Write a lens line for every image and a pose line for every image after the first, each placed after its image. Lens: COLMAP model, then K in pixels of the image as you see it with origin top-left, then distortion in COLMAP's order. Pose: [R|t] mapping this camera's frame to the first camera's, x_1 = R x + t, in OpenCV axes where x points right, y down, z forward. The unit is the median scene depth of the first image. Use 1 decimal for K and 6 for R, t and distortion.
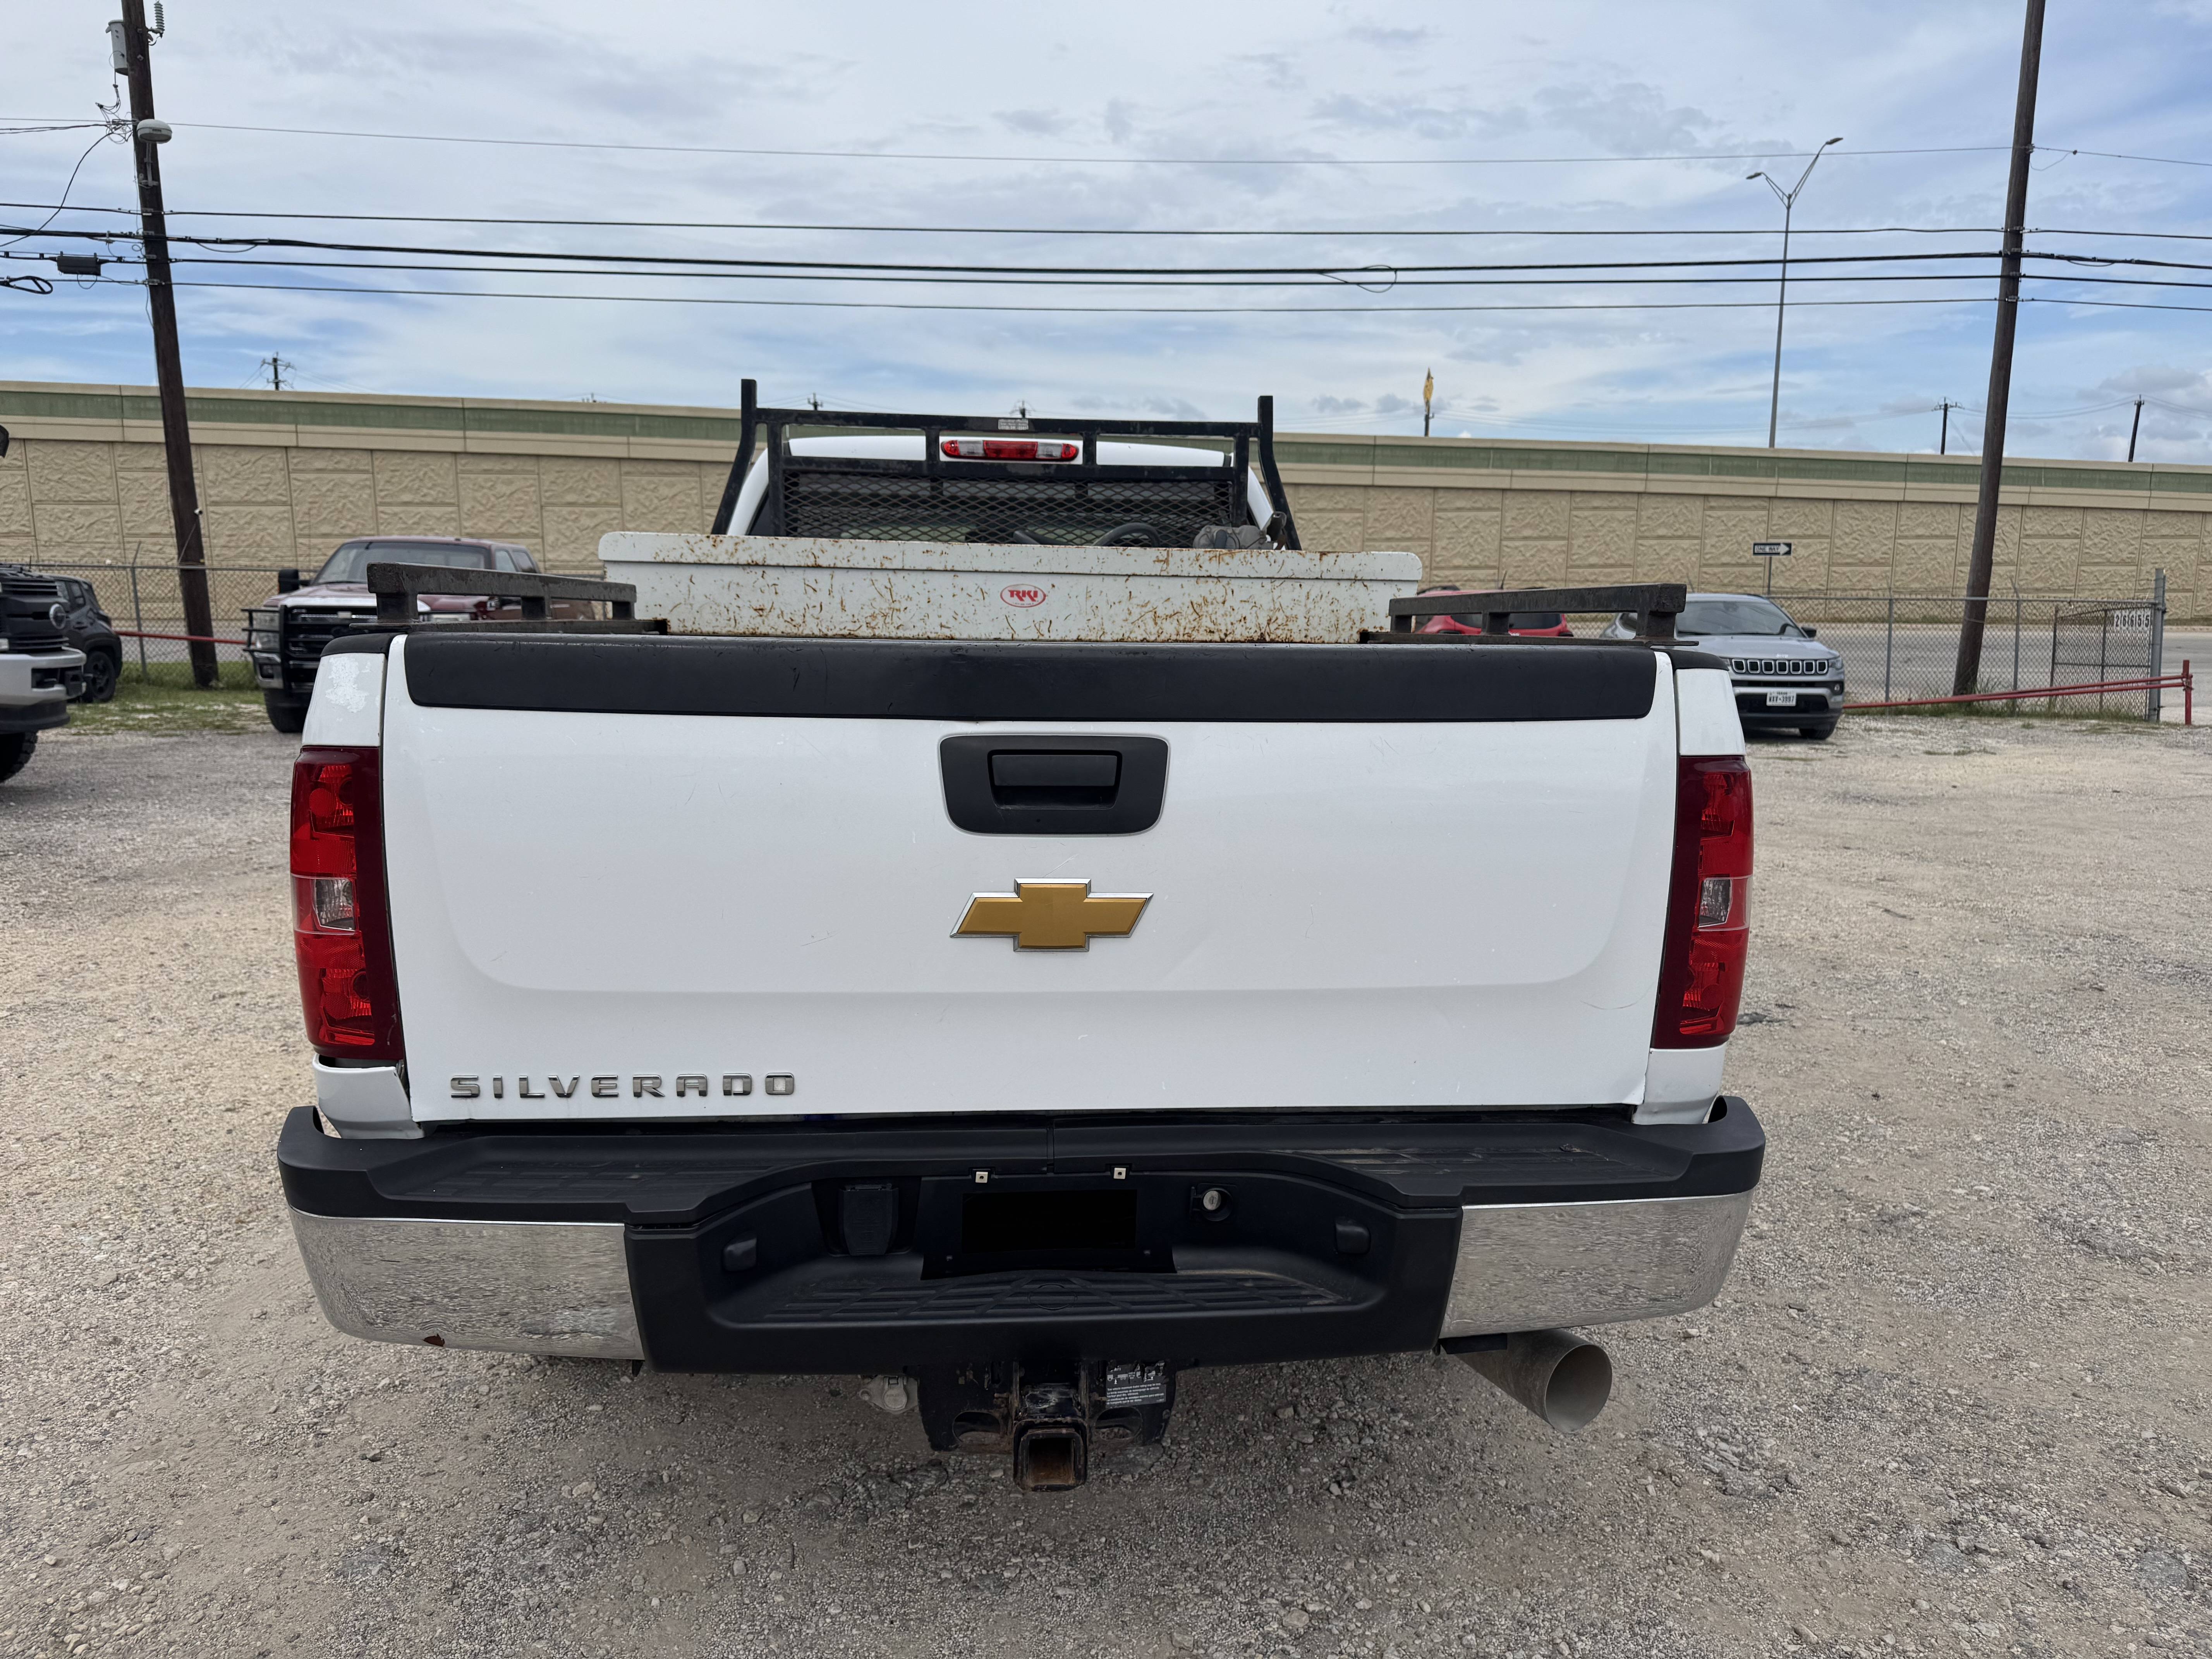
lens RADIAL K [[1529.2, 0, 1106.0], [0, 1529.2, 829.5], [0, 0, 1]] dist [0.005402, -0.021783]
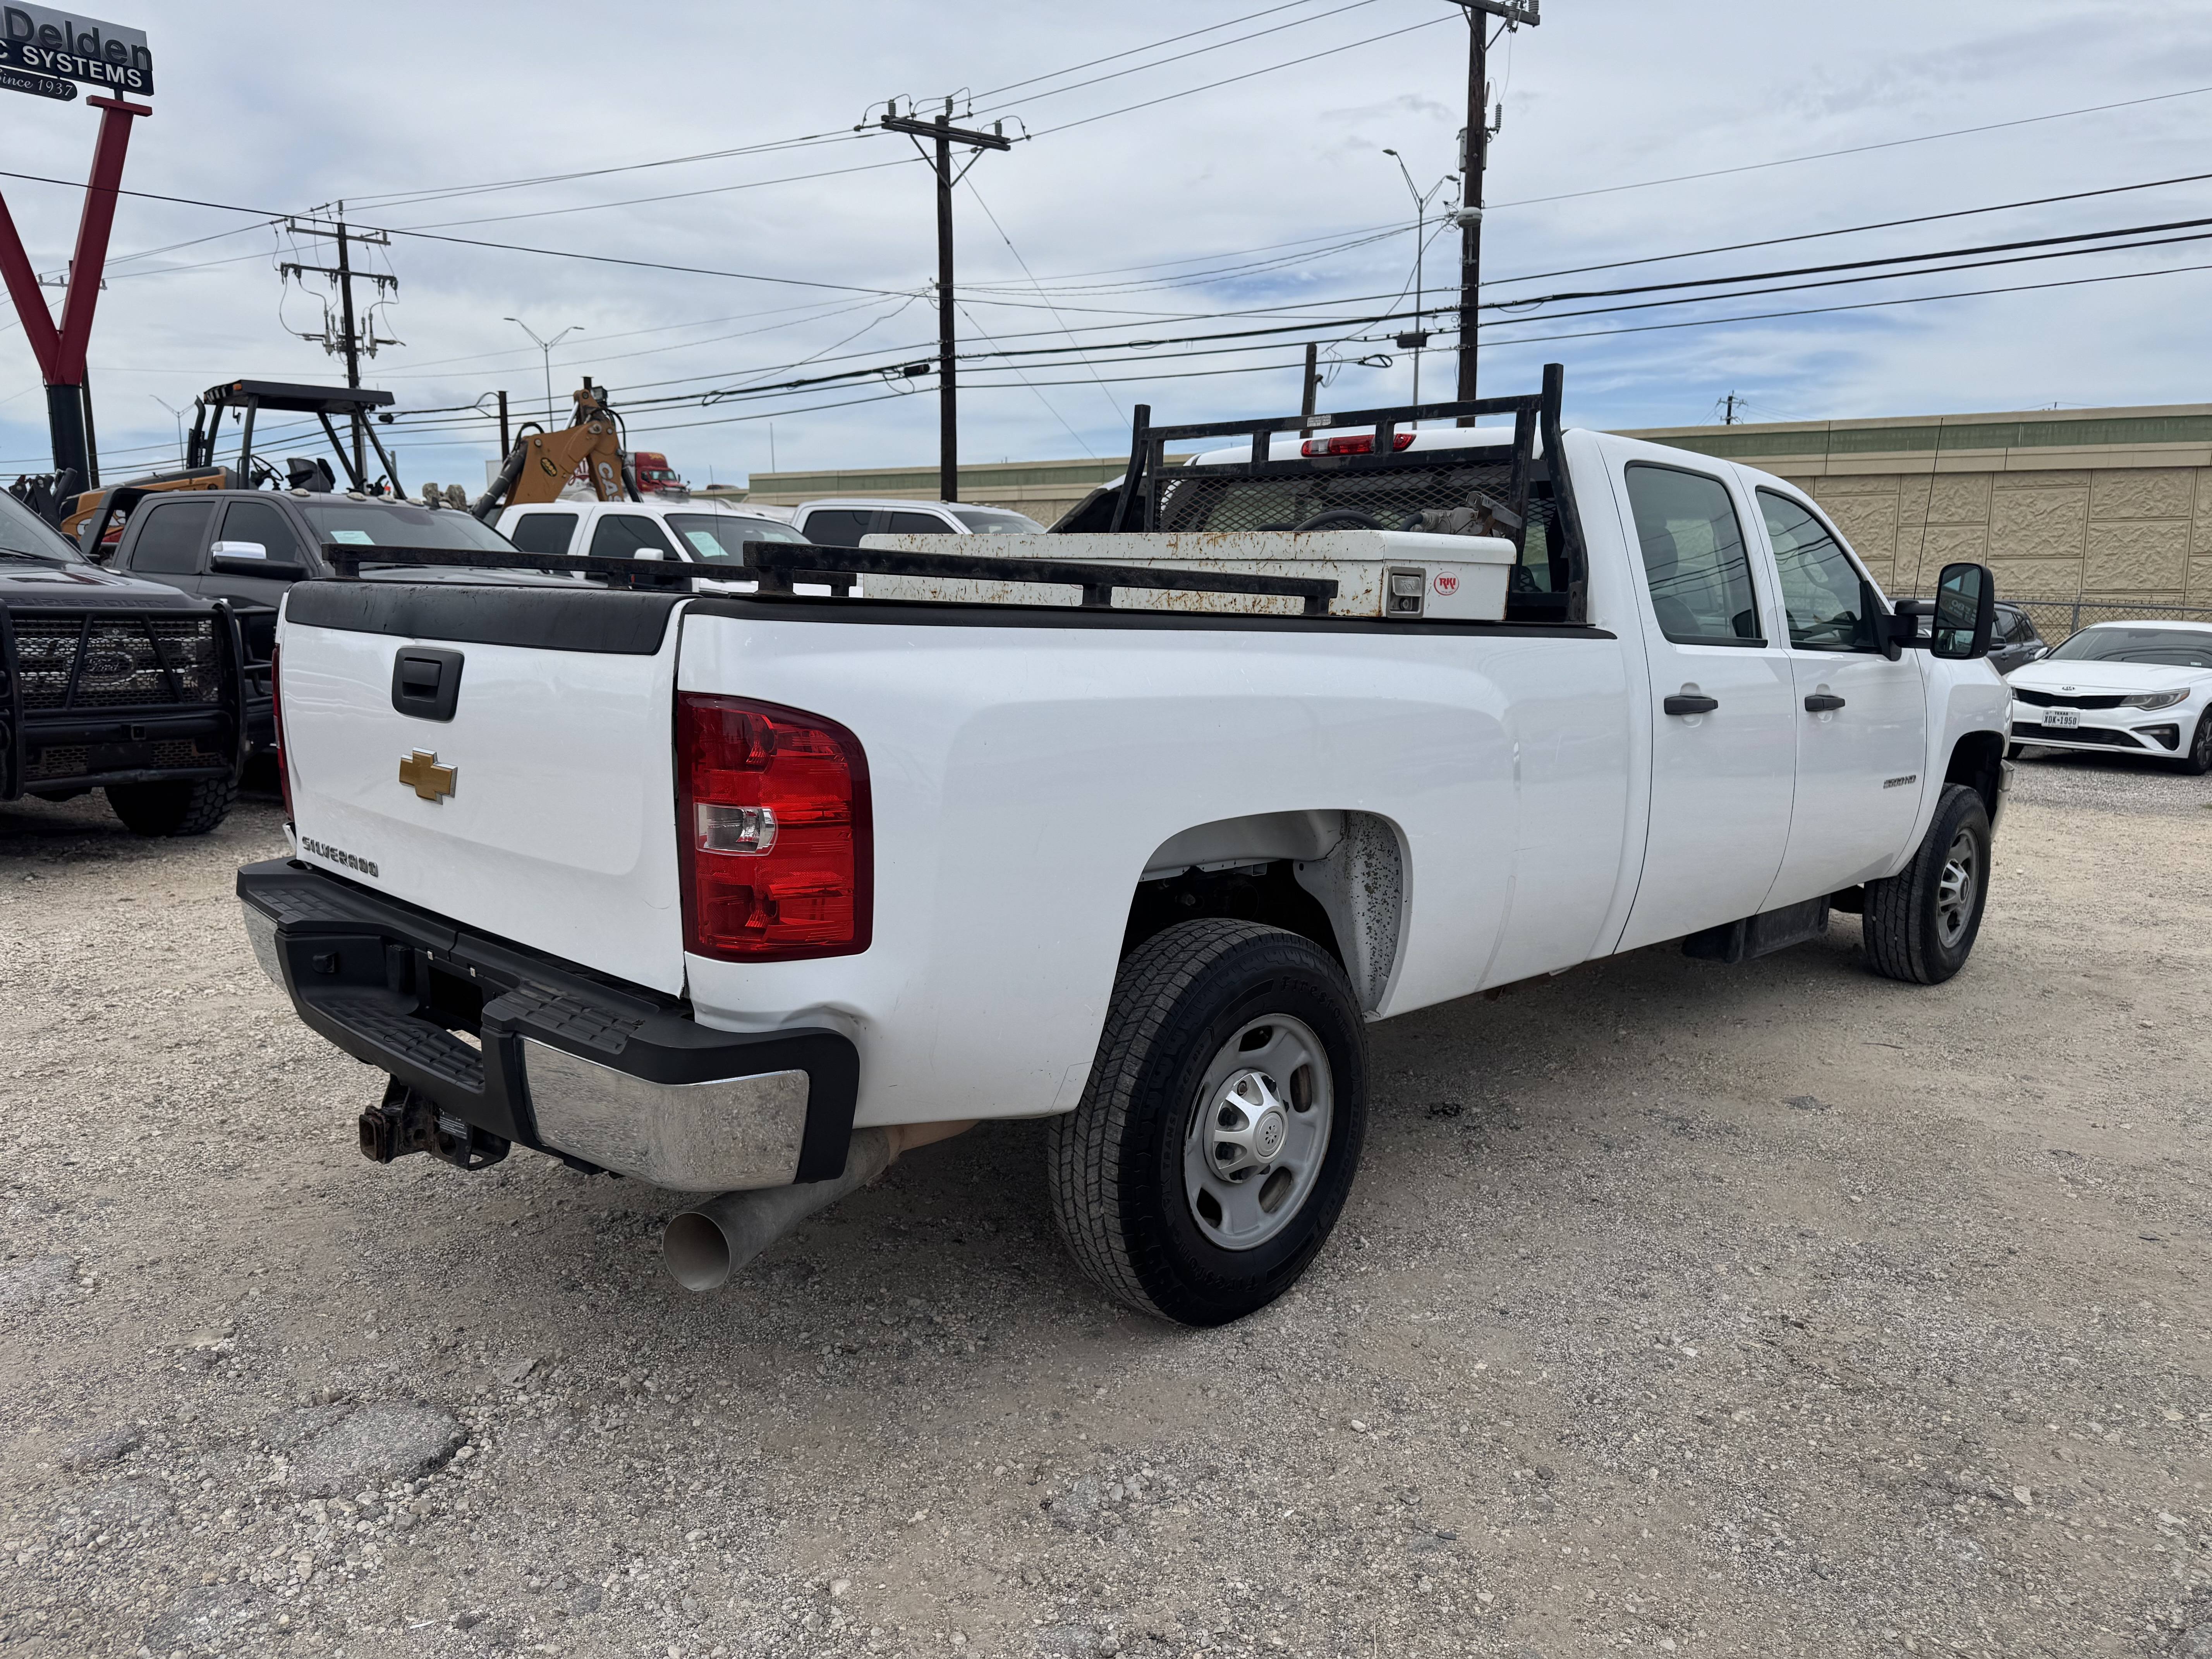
lens RADIAL K [[1560.3, 0, 1106.0], [0, 1560.3, 829.5], [0, 0, 1]] dist [-0.033374, 0.000066]
pose [[0.648567, 0.103740, -0.754055, 0.127467], [-0.118659, 0.992337, 0.034463, -0.002025], [0.751852, 0.067124, 0.655906, 0.042590]]
